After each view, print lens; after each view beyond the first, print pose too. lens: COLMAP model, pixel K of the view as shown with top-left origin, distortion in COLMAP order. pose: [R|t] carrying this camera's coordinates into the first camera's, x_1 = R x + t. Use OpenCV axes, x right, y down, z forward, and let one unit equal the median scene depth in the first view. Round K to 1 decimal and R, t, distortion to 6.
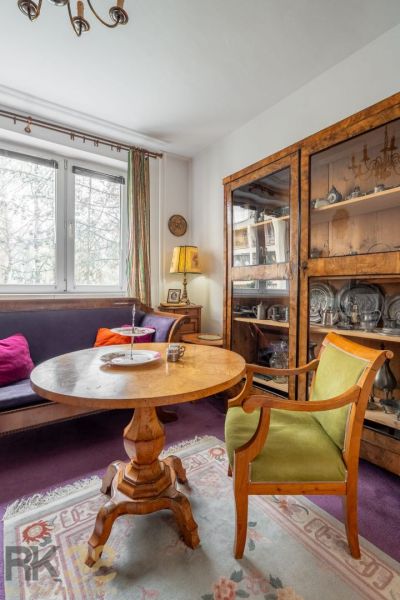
lens RADIAL K [[280.9, 0, 199.1], [0, 280.9, 287.4], [0, 0, 1]] dist [0.000974, 0.000354]
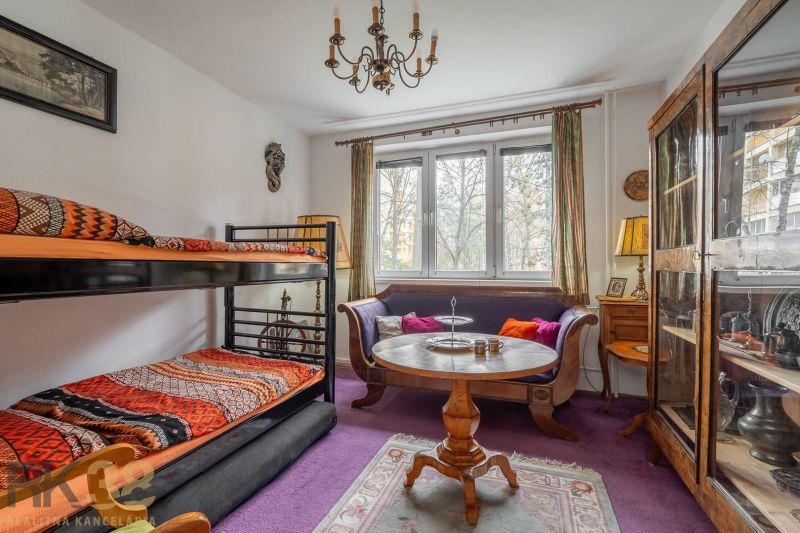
lens RADIAL K [[359.8, 0, 395.8], [0, 359.8, 264.7], [0, 0, 1]] dist [-0.000244, 0.000299]
pose [[0.575989, -0.005408, -0.817440, 0.364853], [0.005831, 0.999980, -0.002507, -0.030069], [0.817437, -0.003322, 0.576009, -0.014522]]
